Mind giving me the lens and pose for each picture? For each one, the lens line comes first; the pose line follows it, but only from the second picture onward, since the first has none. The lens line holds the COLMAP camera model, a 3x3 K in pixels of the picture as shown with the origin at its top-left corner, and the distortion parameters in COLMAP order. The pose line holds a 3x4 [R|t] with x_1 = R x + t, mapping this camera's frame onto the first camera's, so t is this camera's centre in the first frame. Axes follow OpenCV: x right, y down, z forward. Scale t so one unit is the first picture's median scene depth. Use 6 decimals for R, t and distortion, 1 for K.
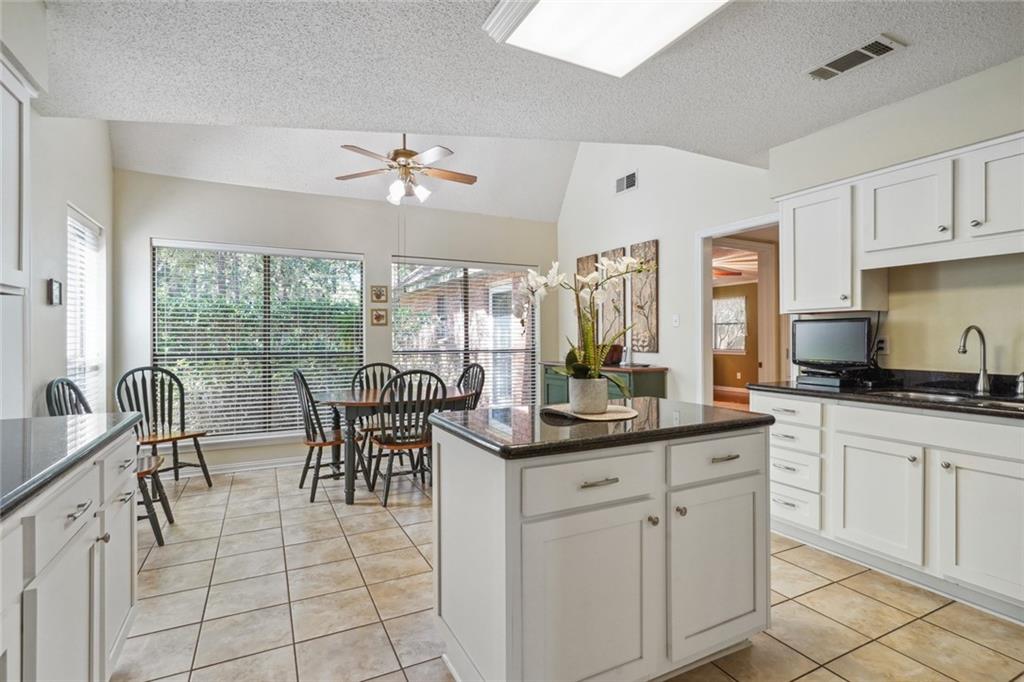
lens RADIAL K [[495.3, 0, 508.4], [0, 495.3, 339.4], [0, 0, 1]] dist [-0.000763, -0.000052]
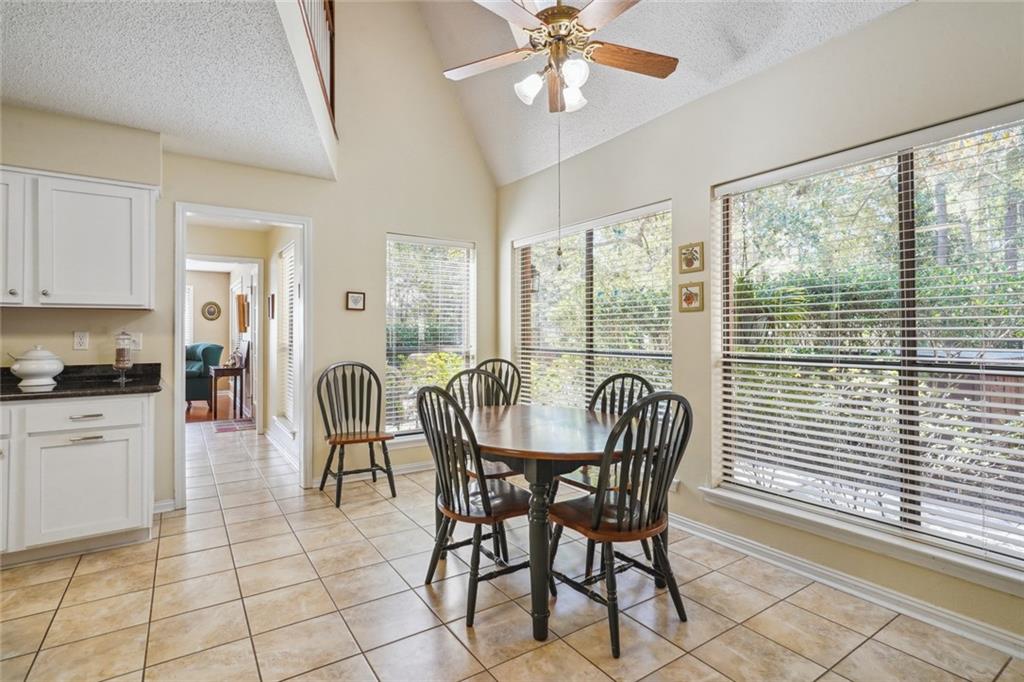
lens RADIAL K [[495.3, 0, 507.6], [0, 495.3, 332.6], [0, 0, 1]] dist [-0.000763, -0.000052]
pose [[0.124531, -0.000318, -0.992216, 0.474765], [-0.002190, 0.999997, -0.000595, -0.003038], [0.992213, 0.002248, 0.124530, 1.125219]]
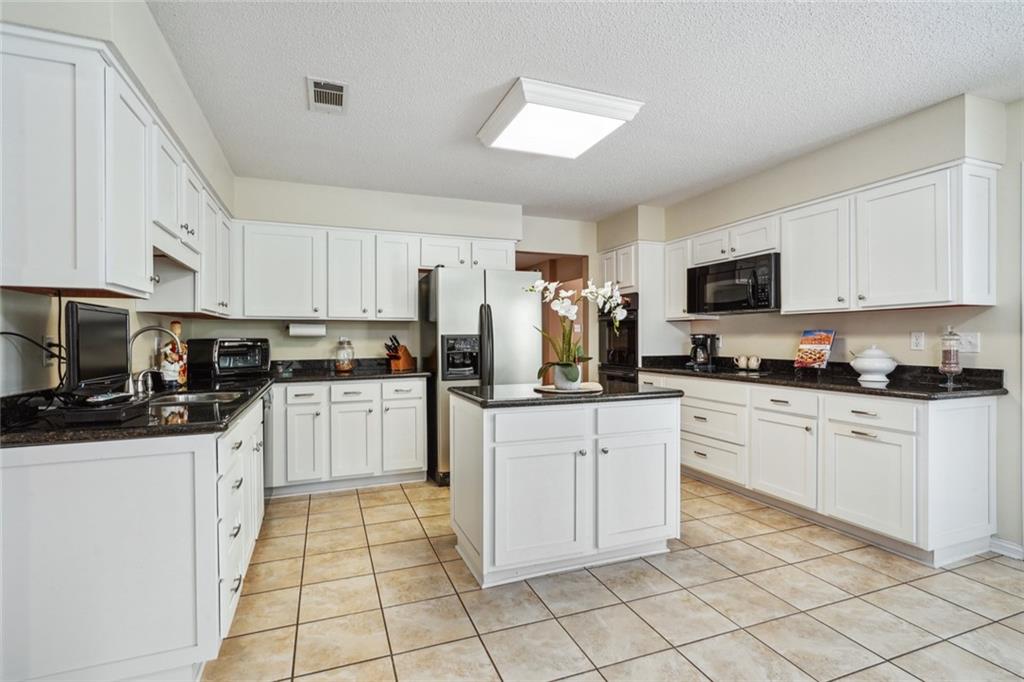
lens RADIAL K [[495.3, 0, 513.6], [0, 495.3, 341.4], [0, 0, 1]] dist [-0.000763, -0.000052]
pose [[-0.995116, 0.006914, 0.098471, 0.102944], [0.008022, 0.999909, 0.010867, -0.001947], [-0.098386, 0.011604, -0.995081, 1.441889]]
